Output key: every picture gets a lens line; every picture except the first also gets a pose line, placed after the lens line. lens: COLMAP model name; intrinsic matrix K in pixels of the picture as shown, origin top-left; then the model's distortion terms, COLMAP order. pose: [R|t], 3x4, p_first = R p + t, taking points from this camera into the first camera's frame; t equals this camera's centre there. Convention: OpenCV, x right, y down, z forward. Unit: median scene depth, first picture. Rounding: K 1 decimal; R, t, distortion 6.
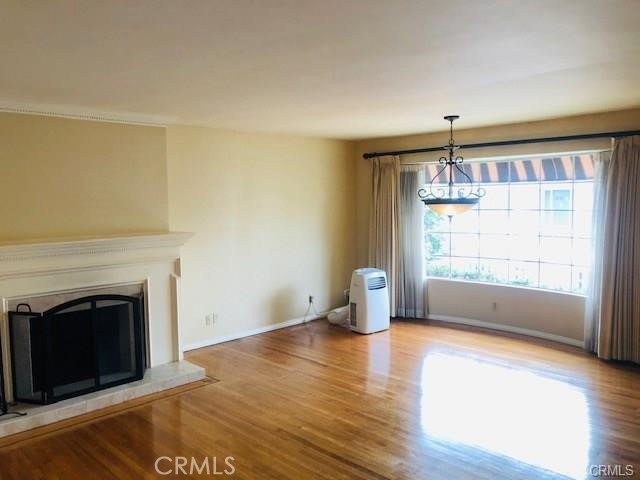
lens RADIAL K [[528.5, 0, 319.5], [0, 528.5, 240.6], [0, 0, 1]] dist [0.010461, 0.002122]
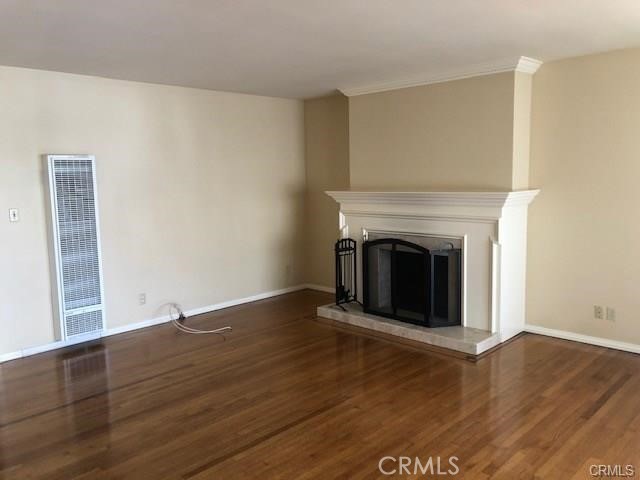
lens RADIAL K [[528.5, 0, 319.7], [0, 528.5, 238.2], [0, 0, 1]] dist [0.010461, 0.002122]
pose [[-0.001120, 0.132567, -0.991173, 0.701803], [-0.059842, 0.989389, 0.132395, -0.041763], [0.998207, 0.059462, 0.006825, 0.782285]]
